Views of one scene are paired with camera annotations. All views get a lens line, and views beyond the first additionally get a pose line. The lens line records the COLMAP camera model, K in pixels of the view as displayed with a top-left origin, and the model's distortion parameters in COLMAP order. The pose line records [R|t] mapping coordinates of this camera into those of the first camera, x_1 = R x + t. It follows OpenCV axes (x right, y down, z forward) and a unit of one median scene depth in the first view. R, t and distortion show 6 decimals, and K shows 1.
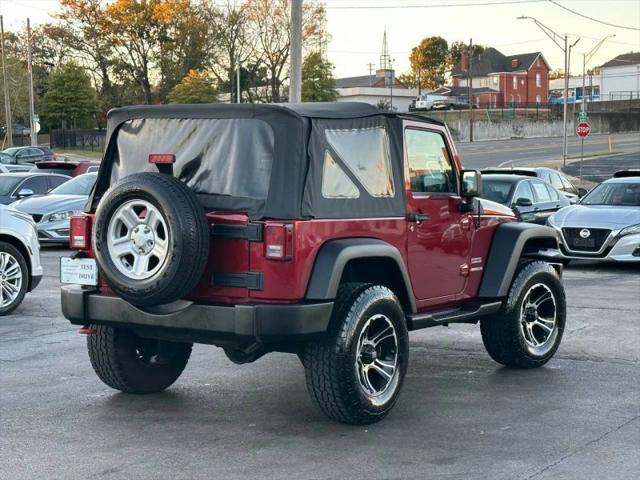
lens RADIAL K [[1193.5, 0, 320.0], [0, 1193.5, 240.0], [0, 0, 1]] dist [0.041073, 0.012709]
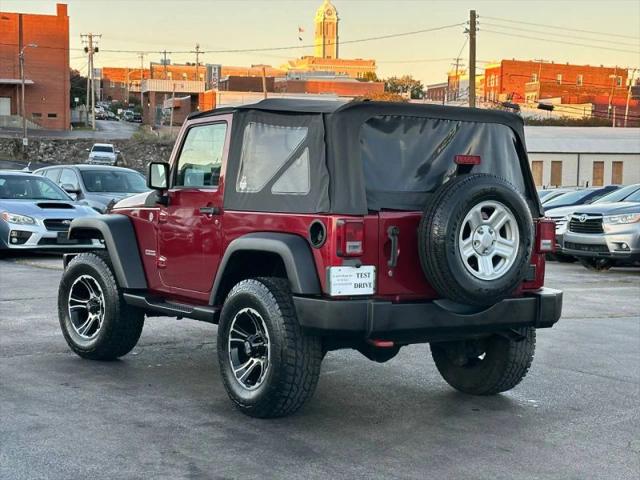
lens RADIAL K [[1134.9, 0, 320.0], [0, 1134.9, 240.0], [0, 0, 1]] dist [0.025656, 0.065945]
pose [[0.396032, -0.045748, 0.917096, -1.077714], [0.026914, 0.998907, 0.038206, -0.040970], [-0.917842, 0.009552, 0.396831, 0.745364]]
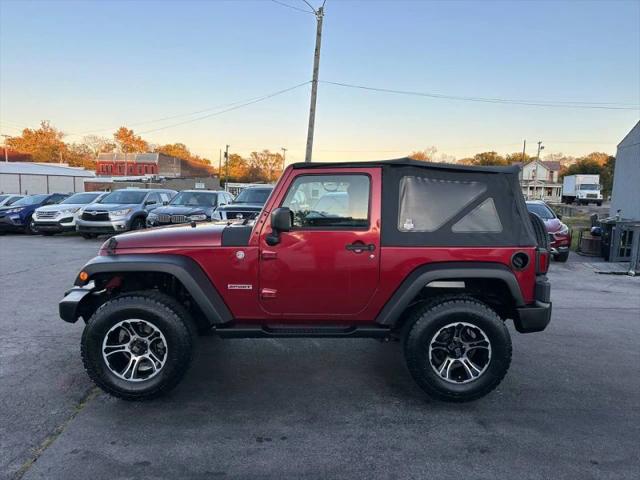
lens RADIAL K [[456.3, 0, 312.9], [0, 456.3, 240.4], [0, 0, 1]] dist [0.030329, -0.002275]
pose [[-0.550744, -0.101946, 0.828425, -0.522059], [0.021481, 0.990453, 0.136166, -0.112955], [-0.834398, 0.092788, -0.543296, 1.616017]]
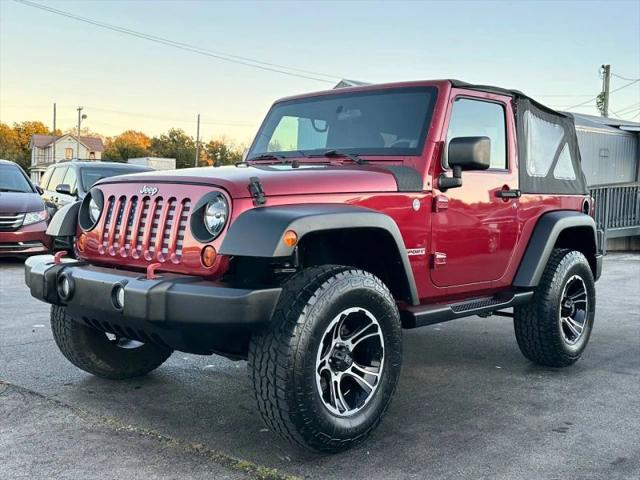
lens RADIAL K [[707.9, 0, 320.0], [0, 707.9, 240.0], [0, 0, 1]] dist [0.070915, -0.021811]
pose [[-0.985319, -0.047035, 0.164114, -0.047580], [-0.029463, 0.993724, 0.107911, -0.054586], [-0.168159, 0.101492, -0.980521, 1.973663]]
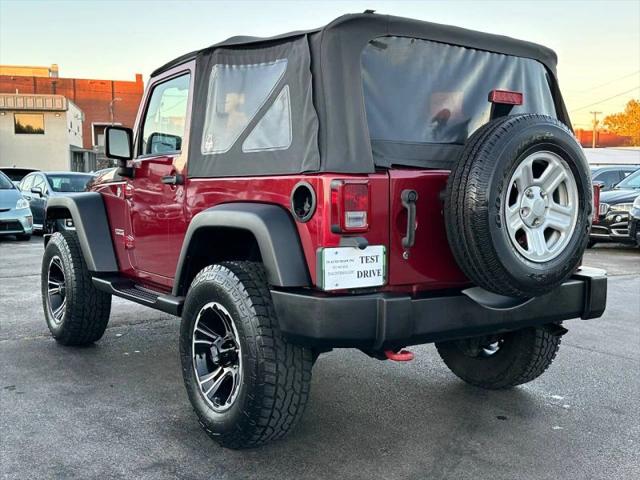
lens RADIAL K [[707.9, 0, 320.0], [0, 707.9, 240.0], [0, 0, 1]] dist [0.070915, -0.021811]
pose [[0.376339, -0.076897, 0.923285, -0.598279], [0.043253, 0.996921, 0.065399, -0.014578], [-0.925472, 0.015323, 0.378507, 0.954097]]
